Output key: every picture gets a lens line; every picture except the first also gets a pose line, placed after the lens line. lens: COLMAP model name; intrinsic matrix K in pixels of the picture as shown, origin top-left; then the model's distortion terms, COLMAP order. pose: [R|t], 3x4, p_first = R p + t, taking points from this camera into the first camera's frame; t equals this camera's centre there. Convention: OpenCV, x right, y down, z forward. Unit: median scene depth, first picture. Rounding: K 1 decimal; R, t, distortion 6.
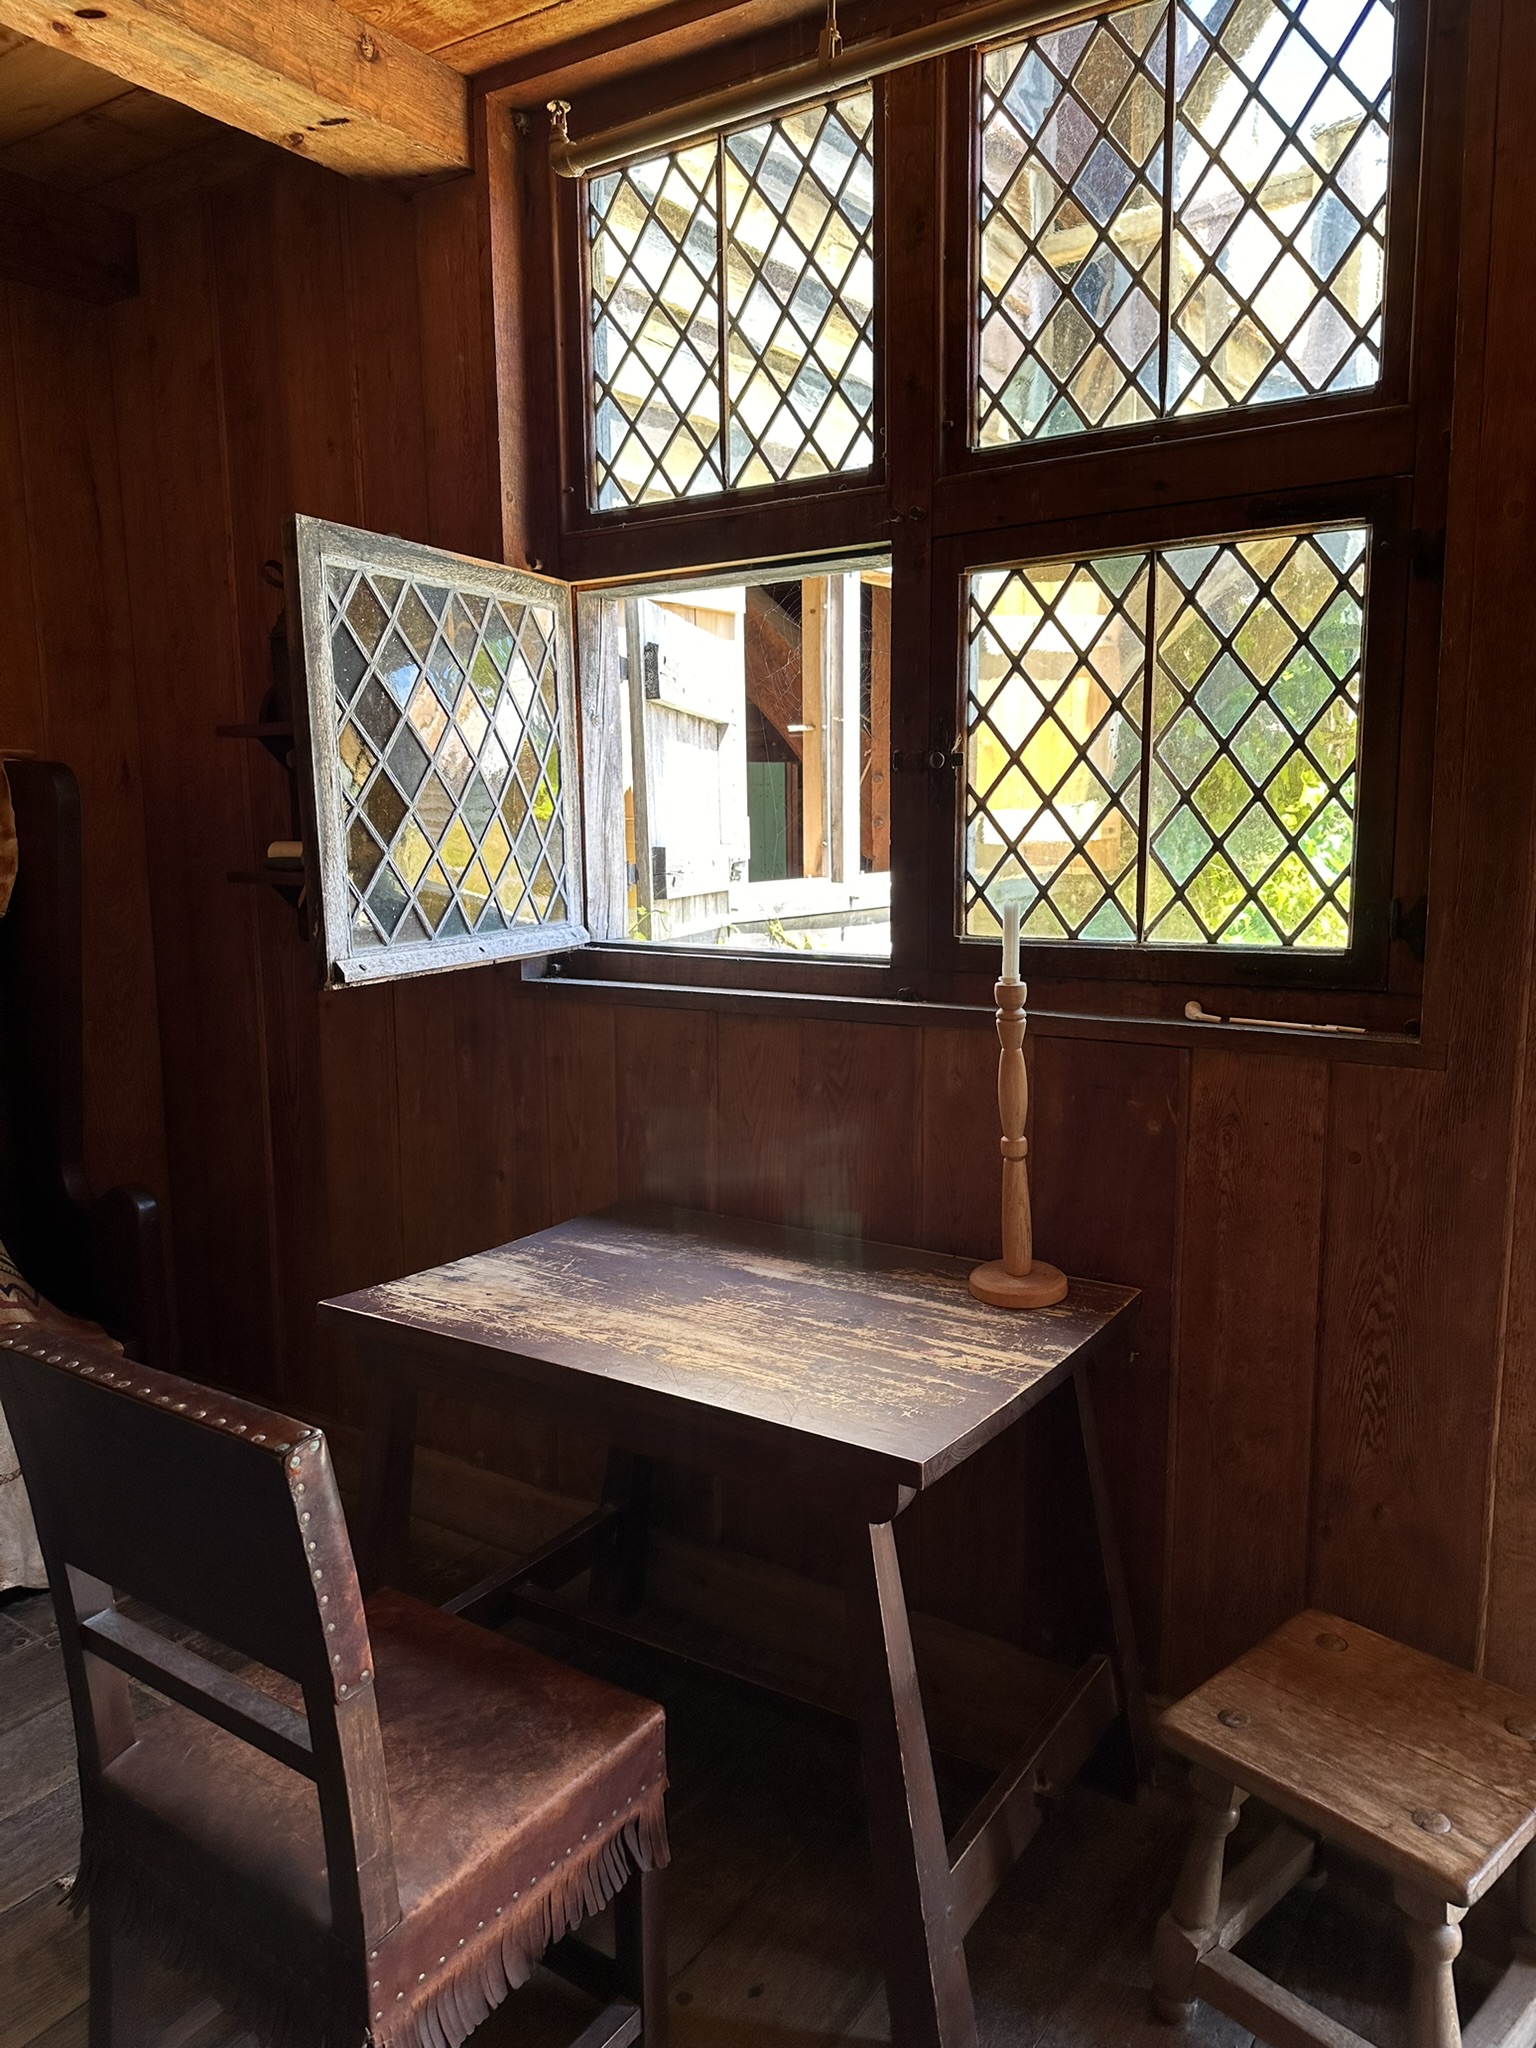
lens RADIAL K [[1420.3, 0, 768.0], [0, 1420.3, 1024.0], [0, 0, 1]] dist [0.114660, -0.135083]
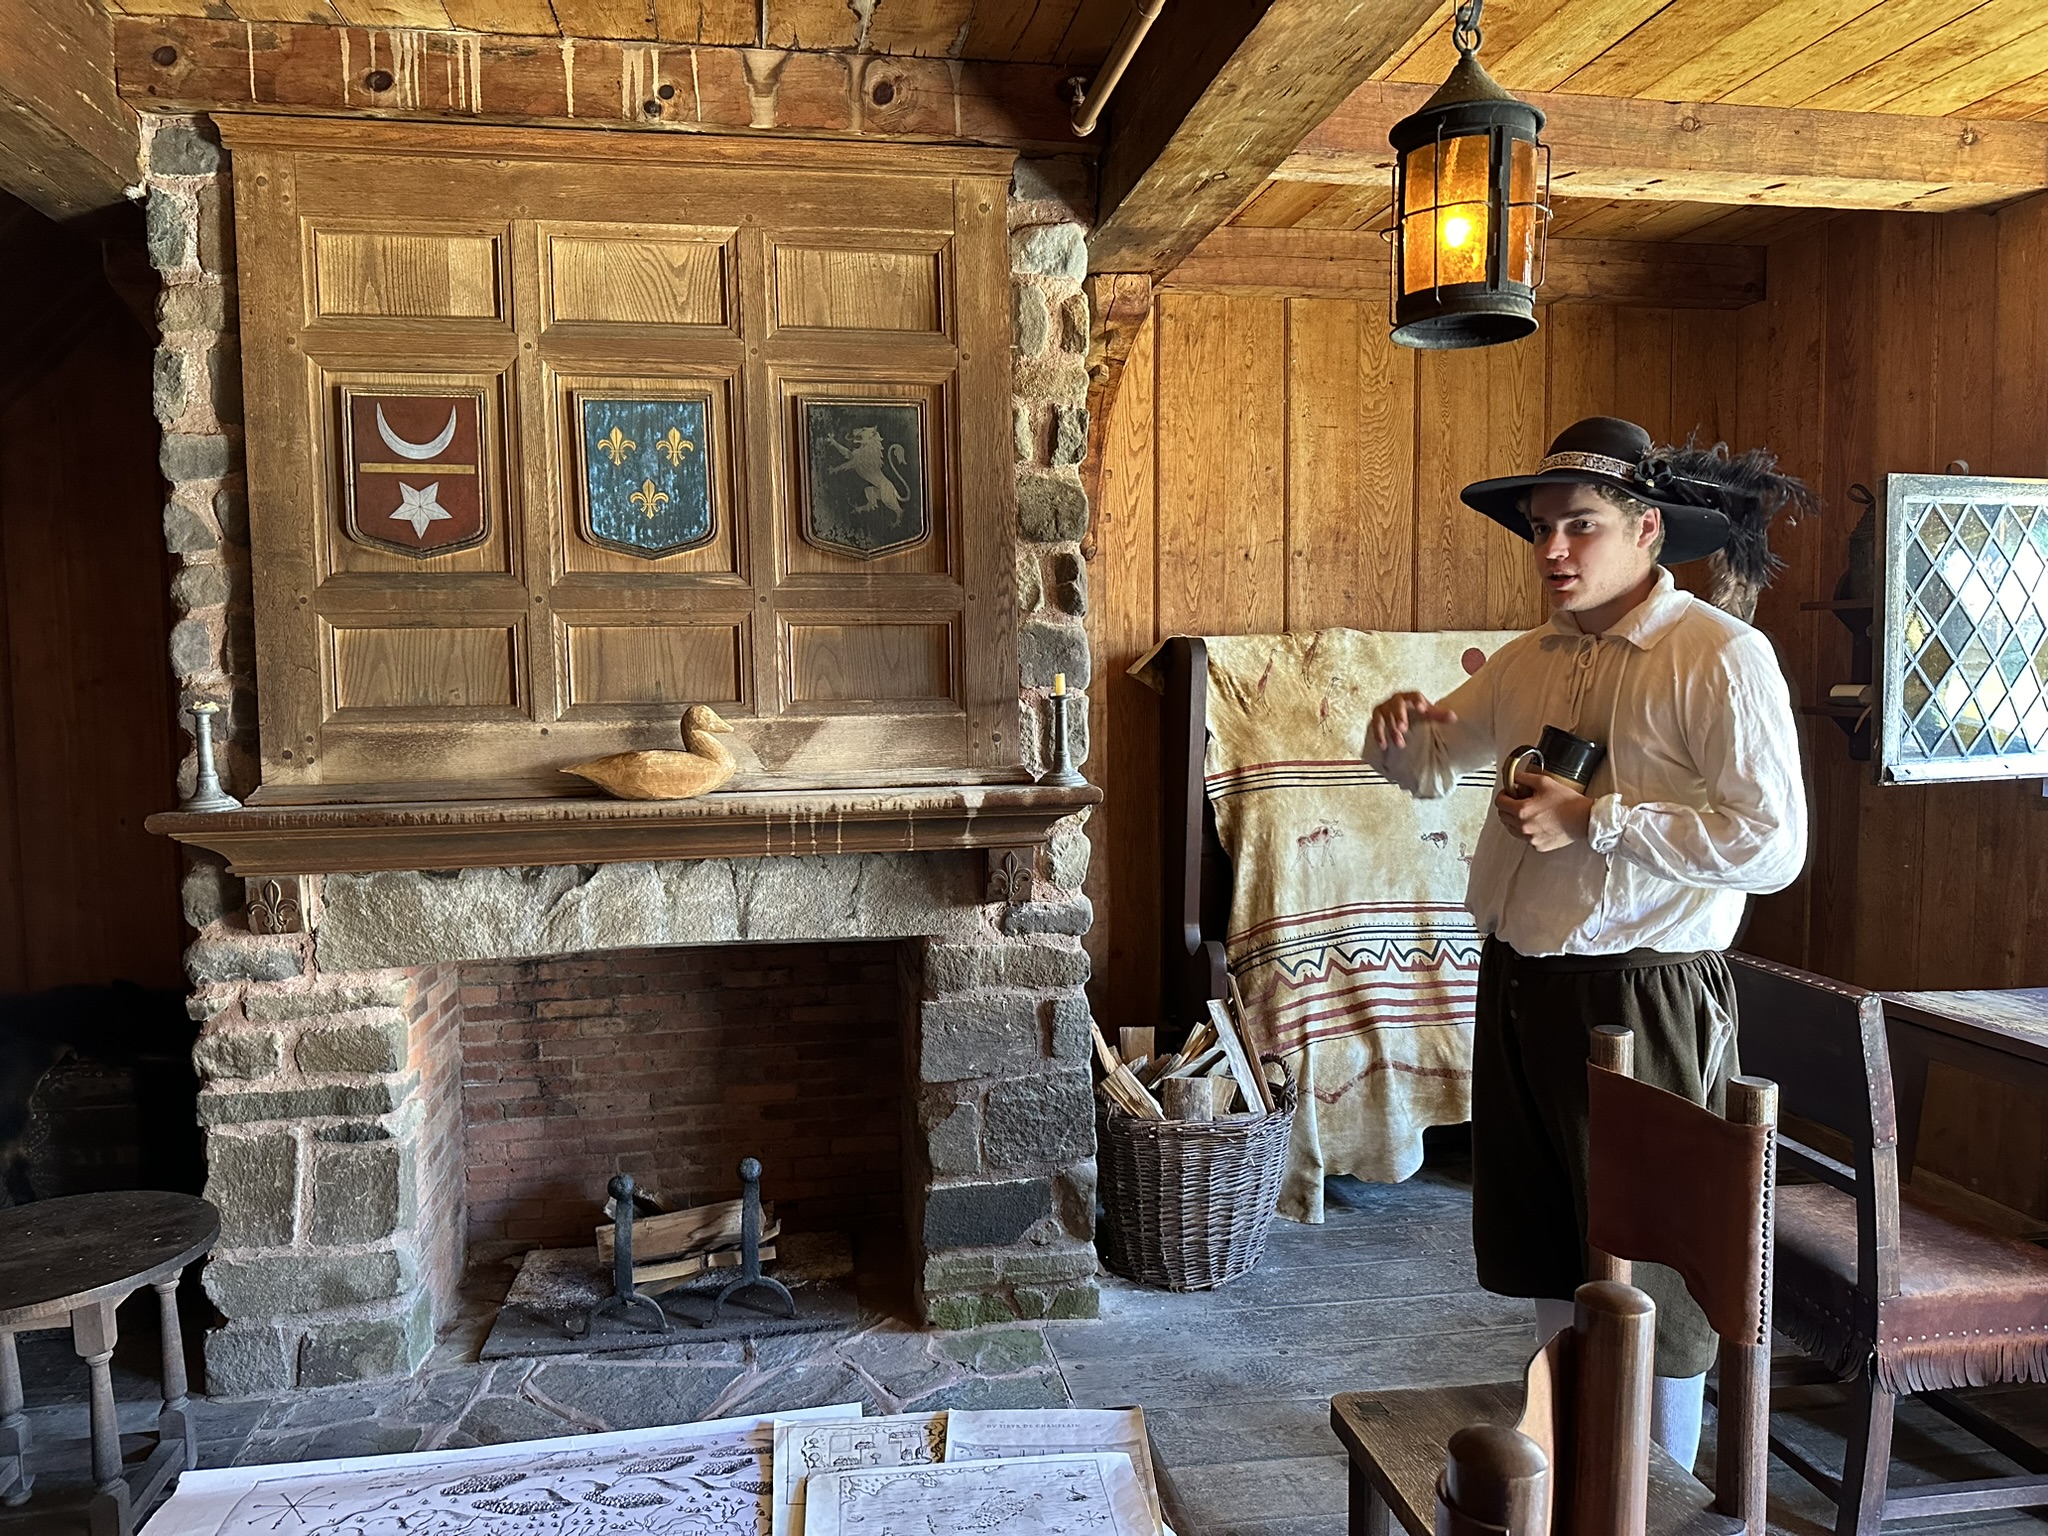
lens RADIAL K [[1424.0, 0, 1024.0], [0, 1424.0, 768.0], [0, 0, 1]] dist [-0.006685, -0.002068]
pose [[0.685360, 0.052899, -0.726281, 0.140279], [-0.102504, 0.994436, -0.024298, 0.079883], [0.720954, 0.091099, 0.686969, -0.603482]]
